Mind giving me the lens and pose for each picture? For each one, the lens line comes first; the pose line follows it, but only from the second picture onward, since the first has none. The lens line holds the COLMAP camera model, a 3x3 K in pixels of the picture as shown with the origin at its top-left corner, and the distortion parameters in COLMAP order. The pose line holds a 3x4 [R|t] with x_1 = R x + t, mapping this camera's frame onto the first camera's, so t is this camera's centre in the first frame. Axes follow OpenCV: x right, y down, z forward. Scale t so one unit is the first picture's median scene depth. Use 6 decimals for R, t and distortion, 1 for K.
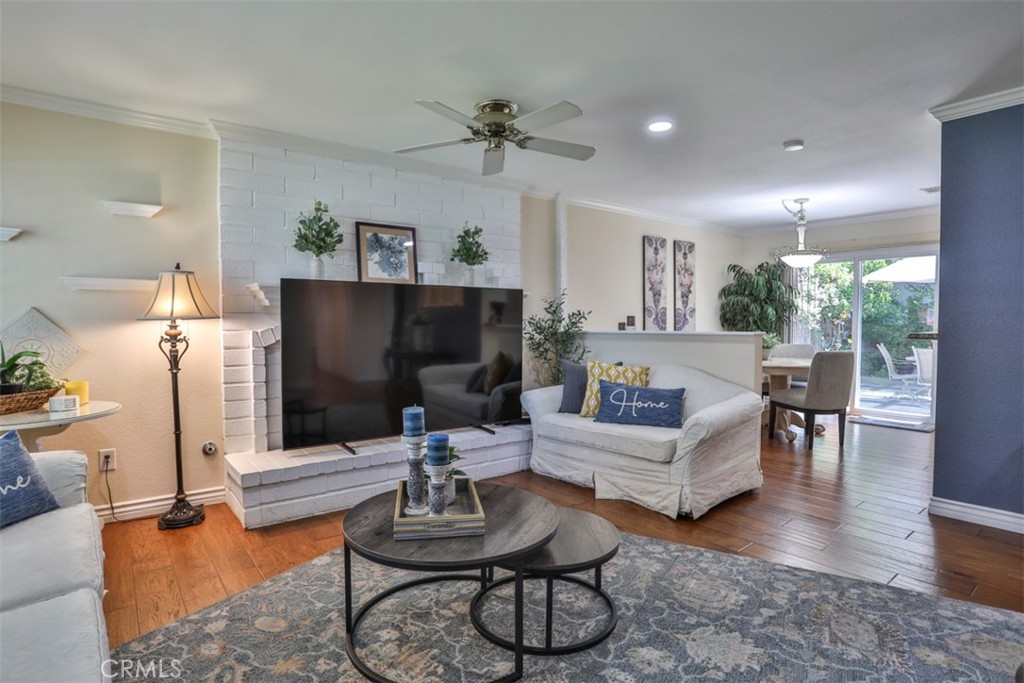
lens RADIAL K [[527.2, 0, 508.3], [0, 527.2, 339.5], [0, 0, 1]] dist [-0.088070, 0.042177]
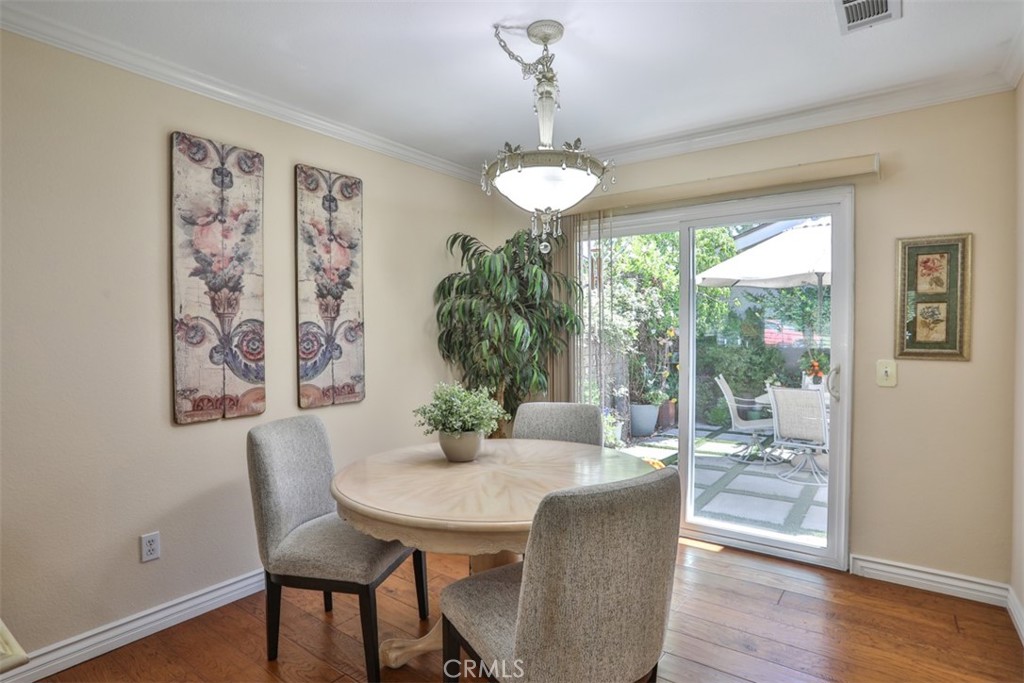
lens RADIAL K [[527.2, 0, 508.3], [0, 527.2, 339.5], [0, 0, 1]] dist [-0.088070, 0.042177]
pose [[0.964077, -0.004462, 0.265587, 0.388704], [0.011880, 0.999583, -0.026331, -0.033870], [-0.265359, 0.028540, 0.963727, 0.570250]]
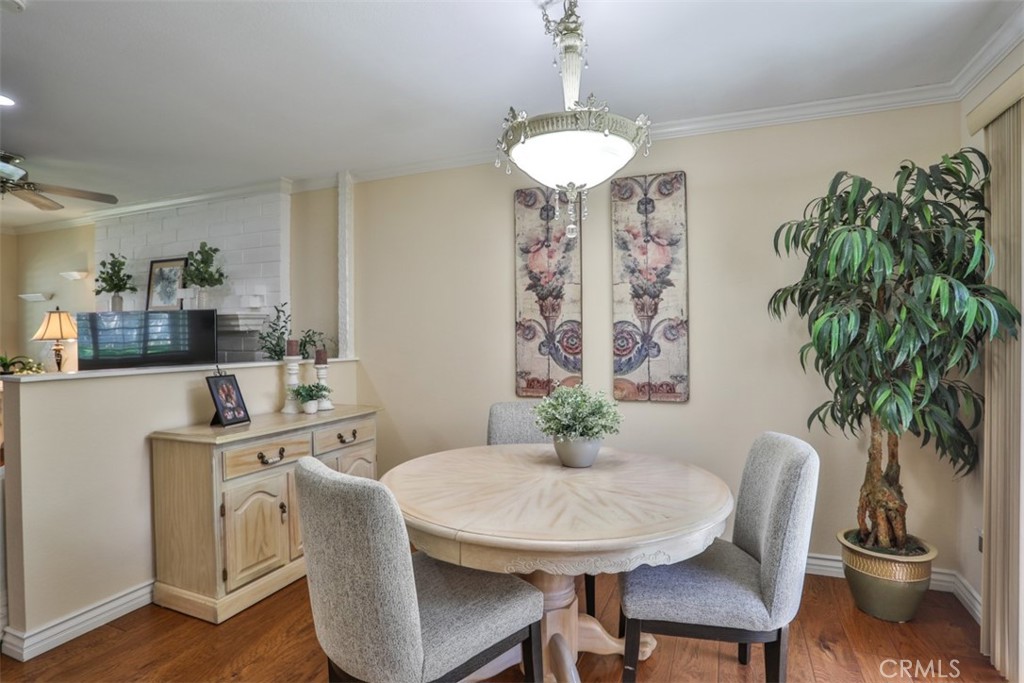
lens RADIAL K [[527.2, 0, 508.3], [0, 527.2, 339.5], [0, 0, 1]] dist [-0.088070, 0.042177]
pose [[0.493207, 0.012641, -0.869820, 0.717784], [-0.031428, 0.999501, -0.003294, -0.040730], [0.869344, 0.028961, 0.493358, 0.712367]]
